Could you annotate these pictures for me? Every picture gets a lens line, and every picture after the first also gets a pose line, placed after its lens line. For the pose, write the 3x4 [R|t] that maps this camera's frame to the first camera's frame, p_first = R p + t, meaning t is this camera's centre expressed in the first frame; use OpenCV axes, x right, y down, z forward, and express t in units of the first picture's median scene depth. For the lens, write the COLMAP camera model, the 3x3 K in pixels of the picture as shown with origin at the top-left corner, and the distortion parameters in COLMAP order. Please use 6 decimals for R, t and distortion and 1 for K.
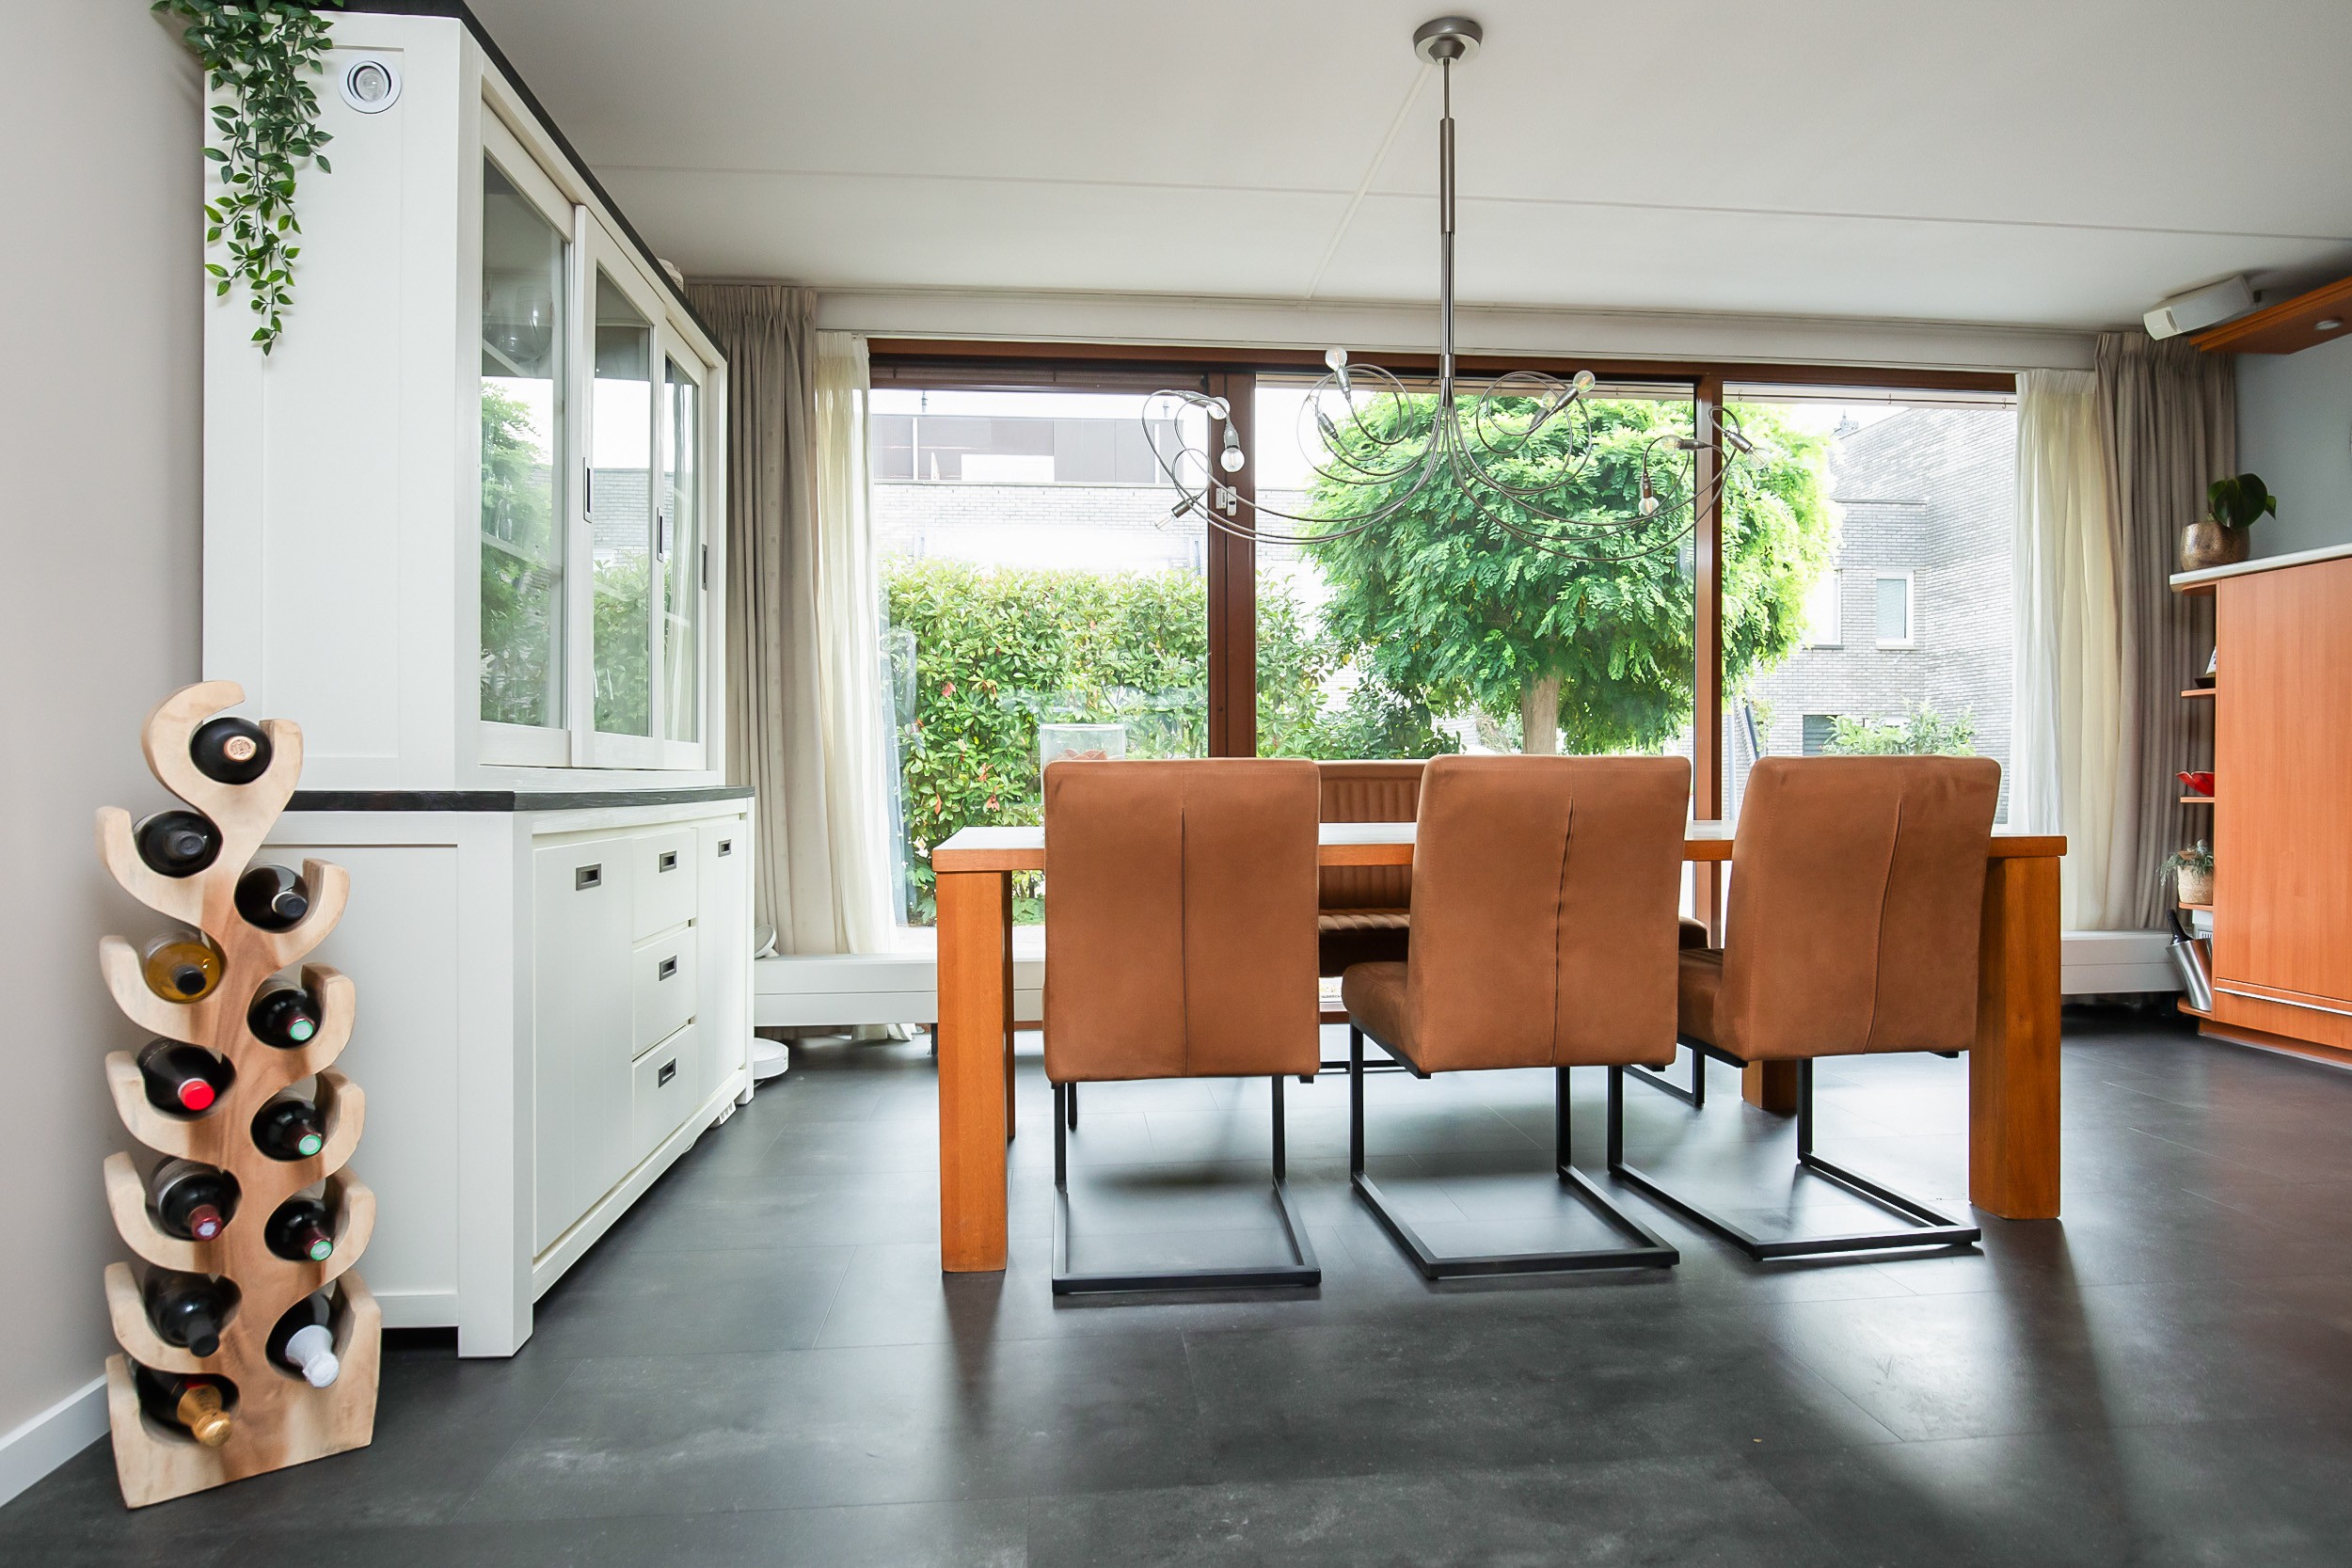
lens RADIAL K [[1325.9, 0, 1177.6], [0, 1325.9, 774.2], [0, 0, 1]] dist [-0.014491, -0.001677]
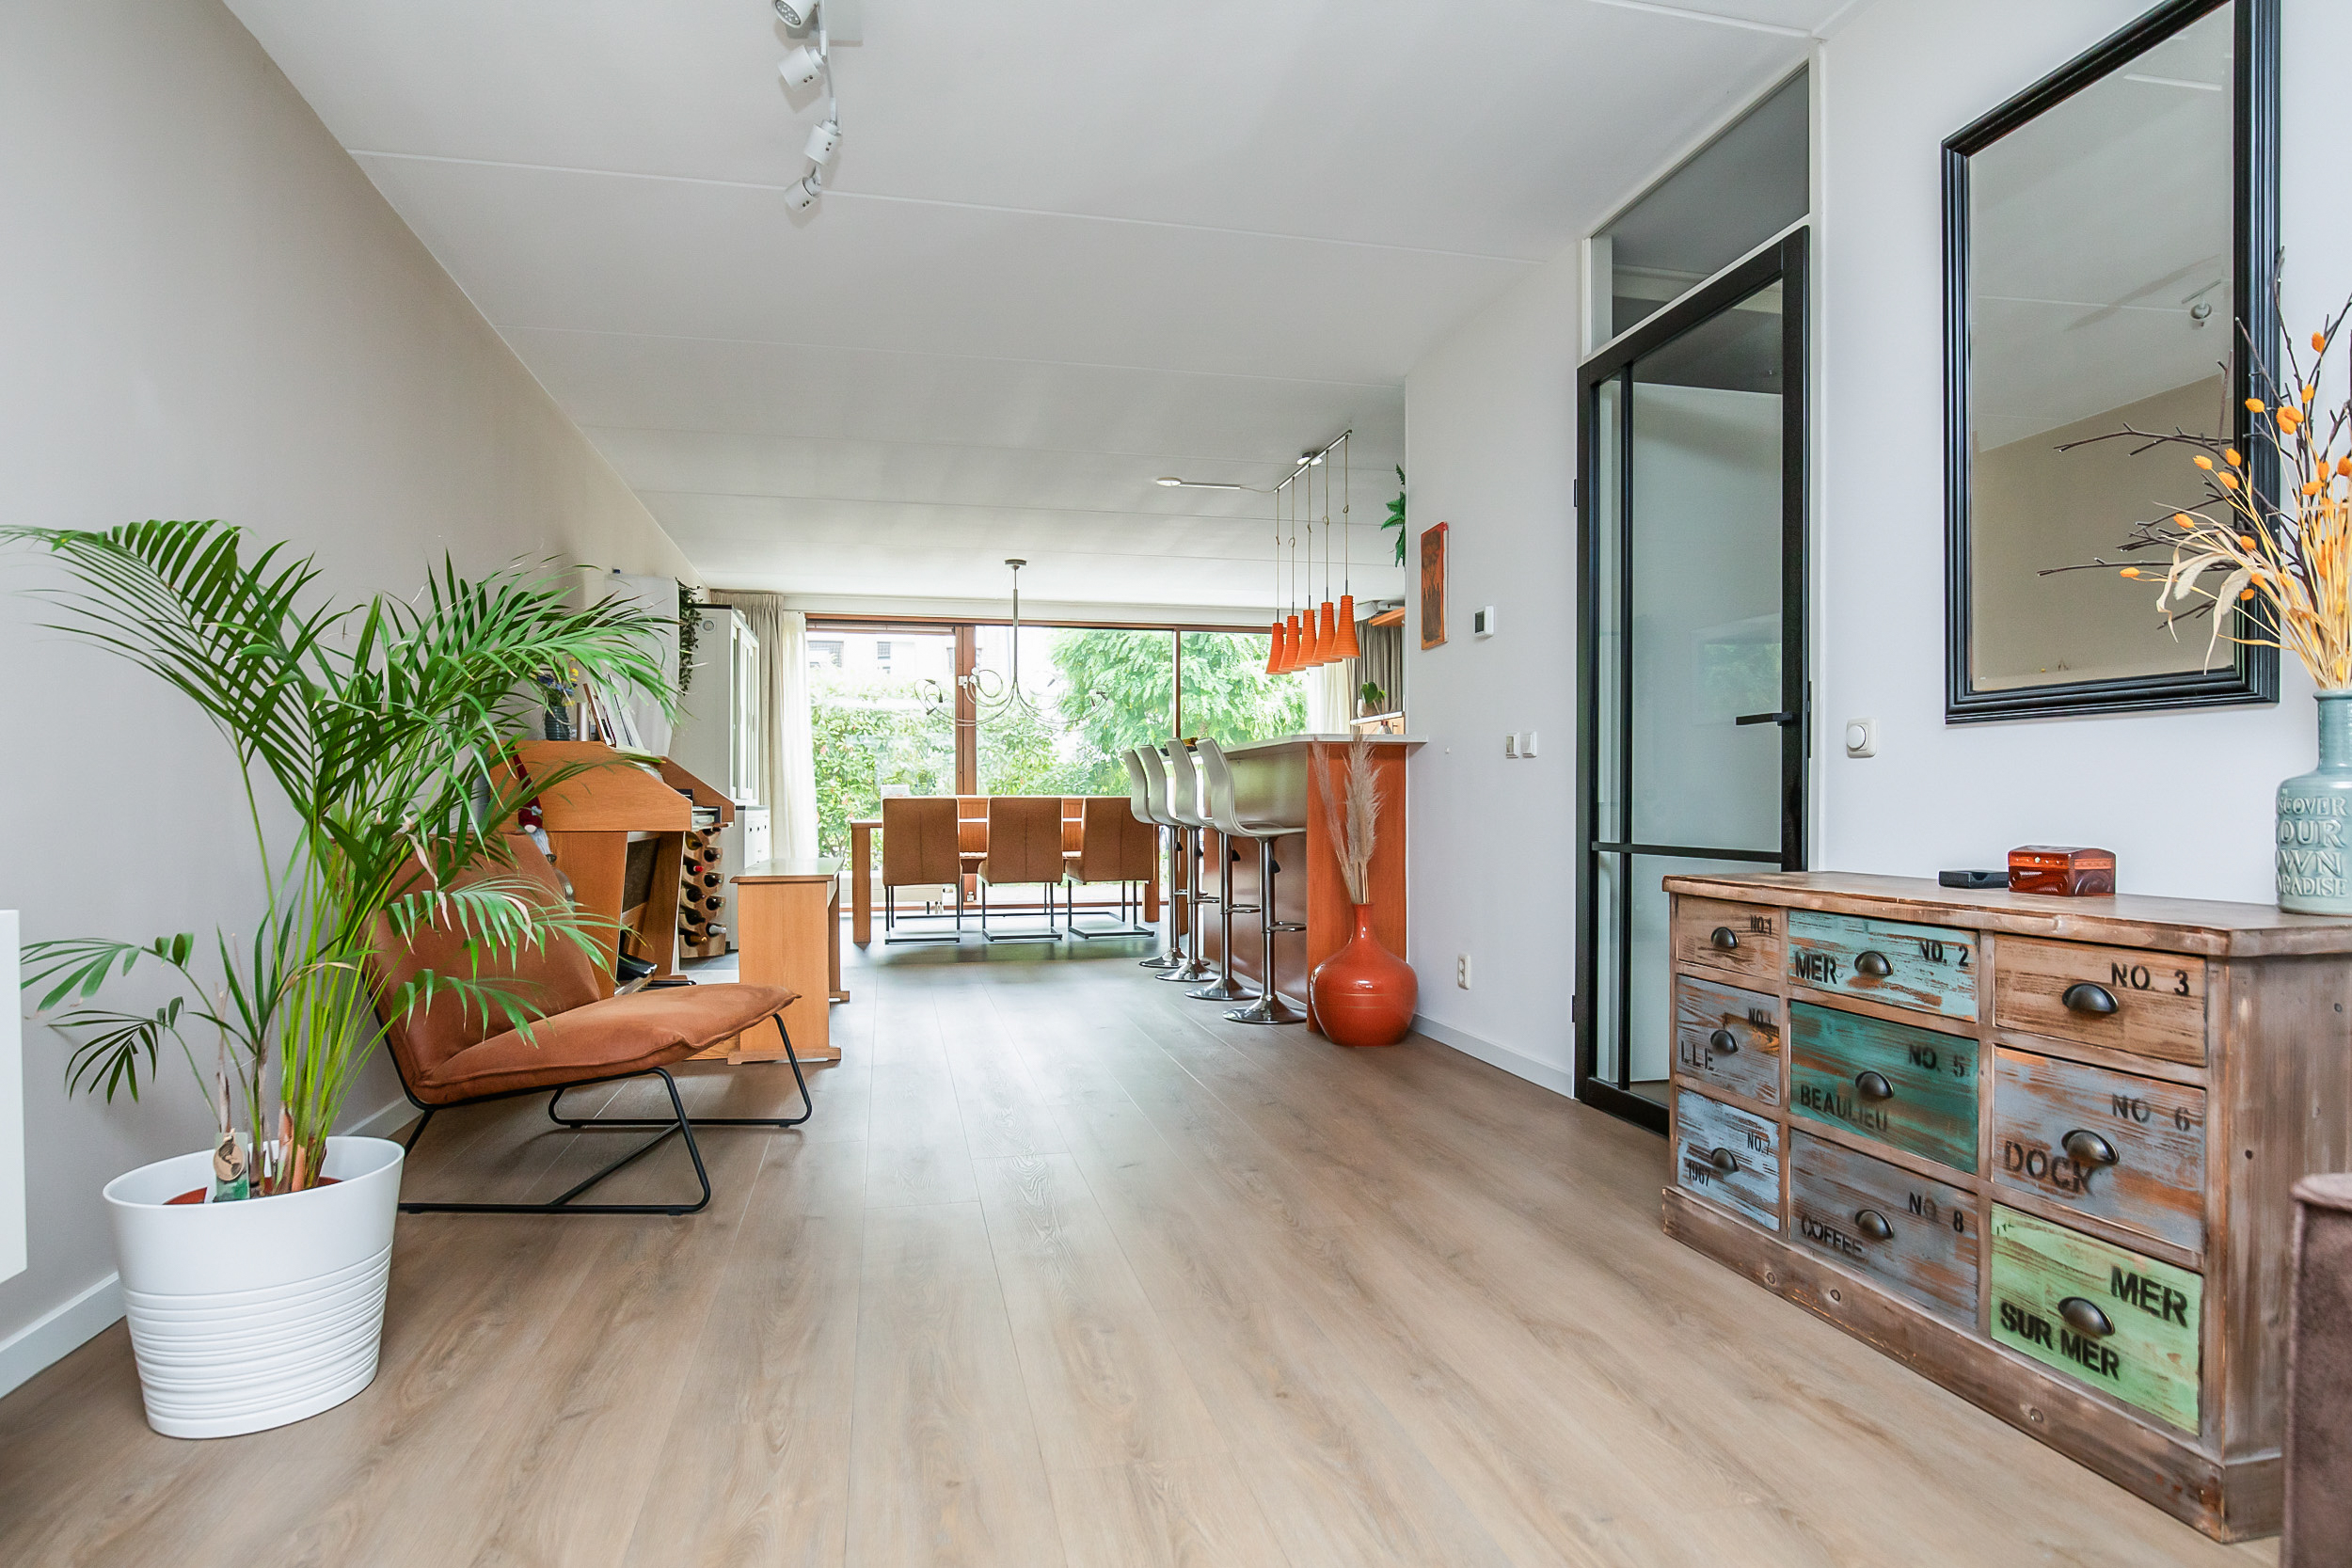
lens RADIAL K [[1325.9, 0, 1172.8], [0, 1325.9, 805.4], [0, 0, 1]] dist [-0.014491, -0.001677]
pose [[0.993153, 0.004004, 0.116749, 0.079093], [-0.004705, 0.999973, 0.005728, -0.005362], [-0.116723, -0.006238, 0.993145, -0.802546]]
